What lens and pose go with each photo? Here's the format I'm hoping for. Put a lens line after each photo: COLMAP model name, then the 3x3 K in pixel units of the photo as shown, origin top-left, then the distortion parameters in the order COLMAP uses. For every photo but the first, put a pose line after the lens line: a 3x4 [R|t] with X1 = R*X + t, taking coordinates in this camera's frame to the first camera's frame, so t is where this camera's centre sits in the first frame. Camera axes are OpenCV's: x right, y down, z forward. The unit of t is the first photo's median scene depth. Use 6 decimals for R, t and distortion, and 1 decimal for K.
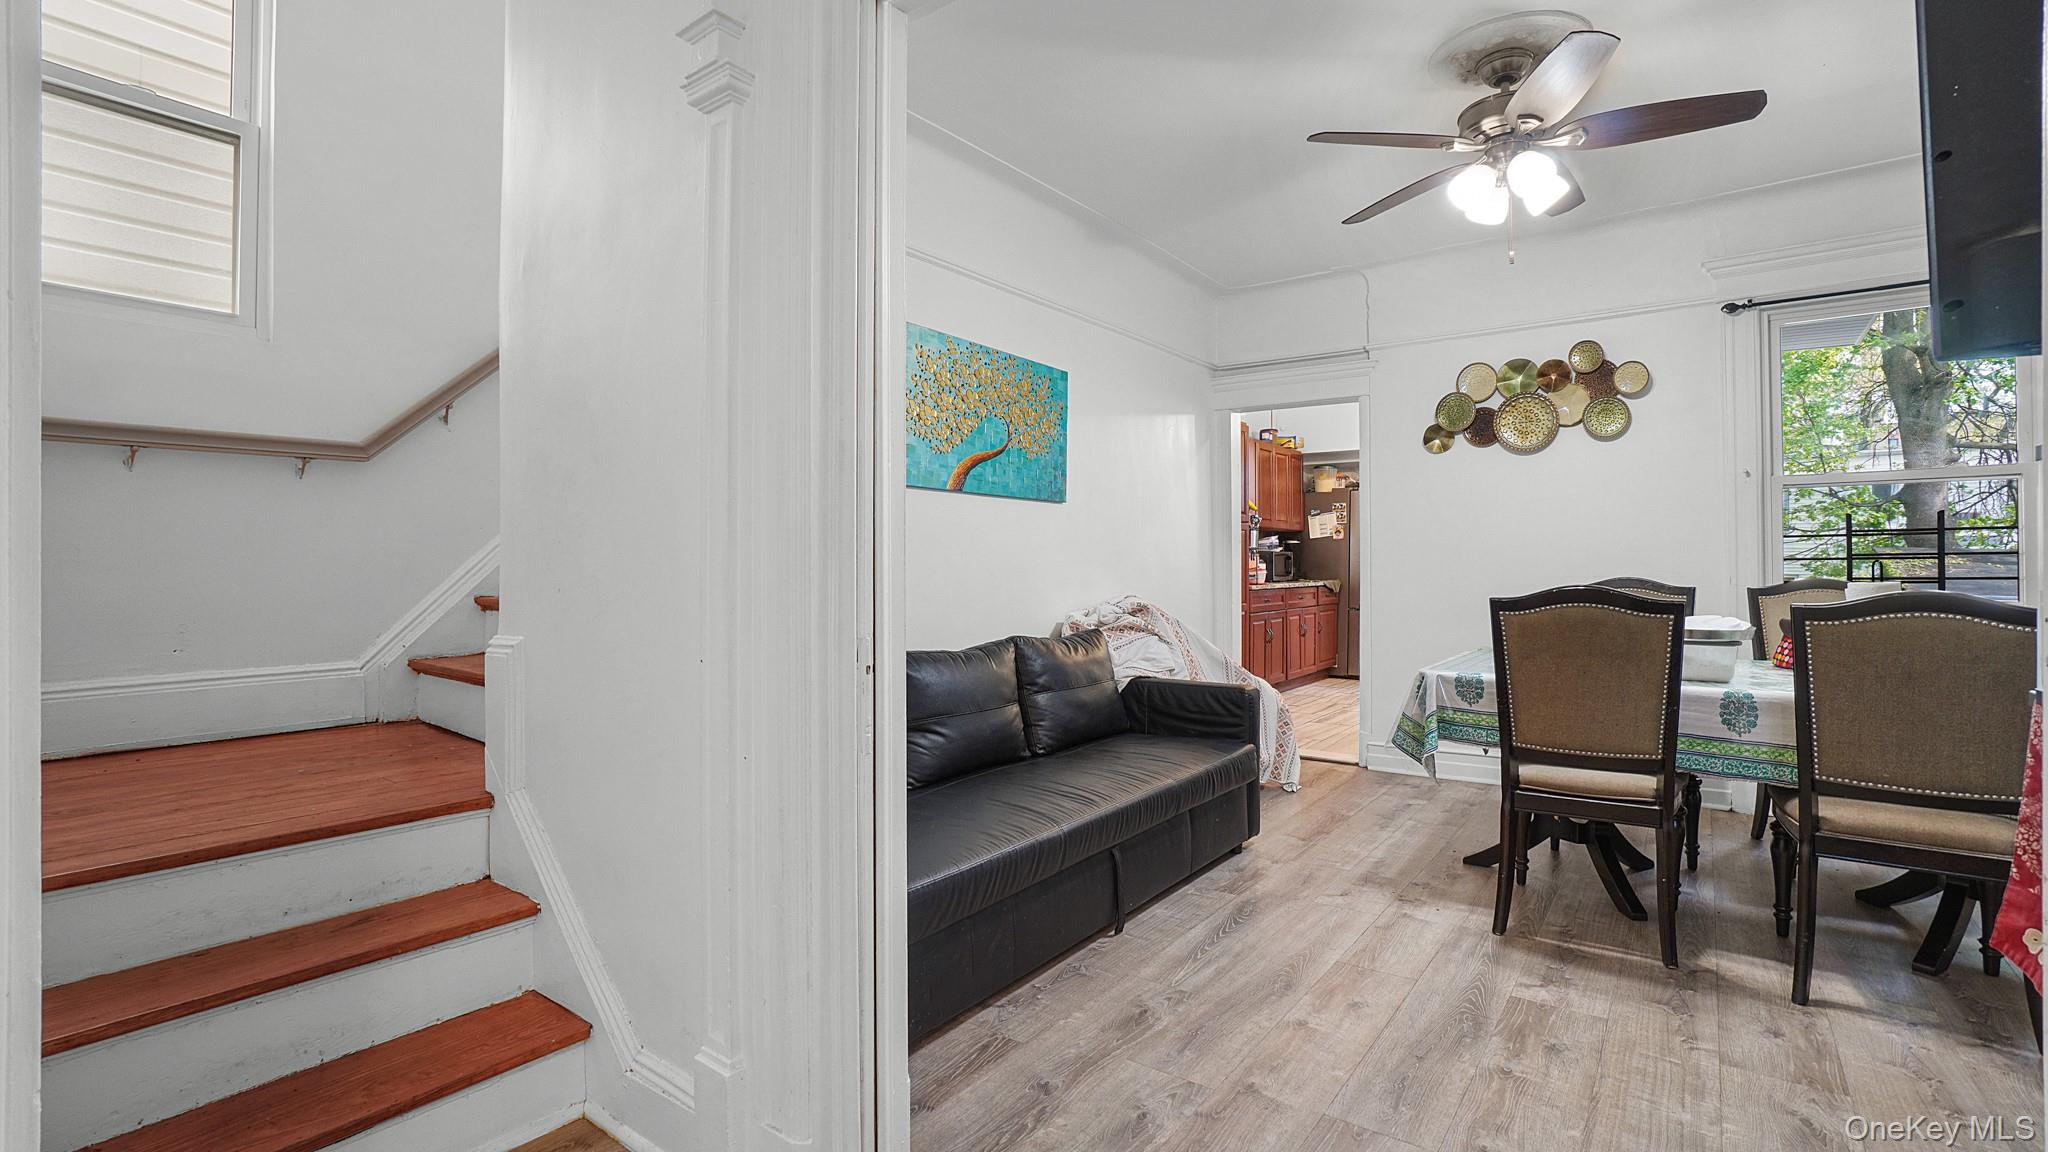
lens RADIAL K [[920.6, 0, 1020.9], [0, 920.6, 567.5], [0, 0, 1]] dist [-0.066948, 0.024868]
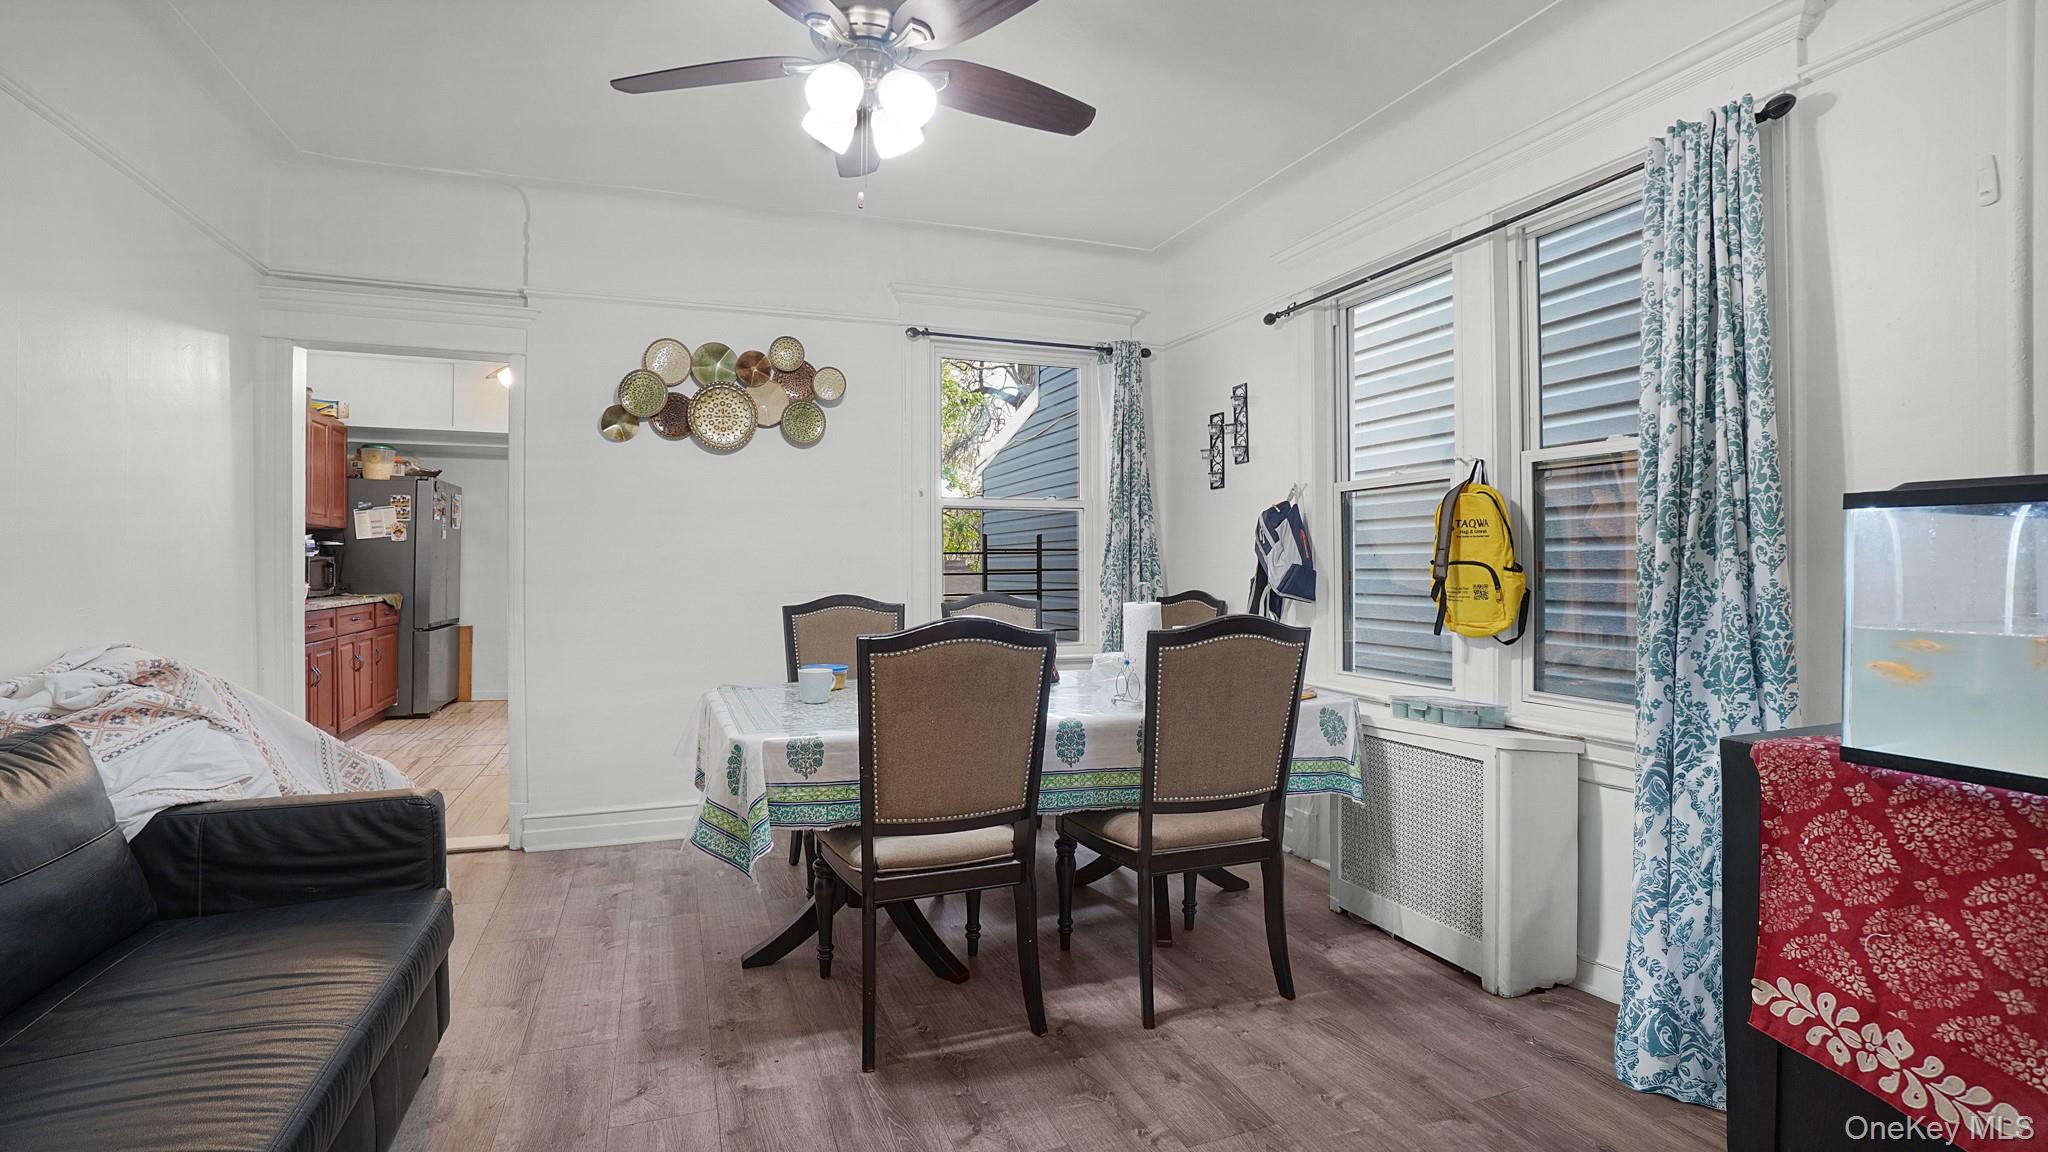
lens RADIAL K [[920.6, 0, 1020.9], [0, 920.6, 567.5], [0, 0, 1]] dist [-0.066948, 0.024868]
pose [[0.532653, 0.002561, 0.846330, -0.038099], [-0.000086, 0.999996, -0.002971, -0.014259], [-0.846334, 0.001510, 0.532651, 0.322591]]
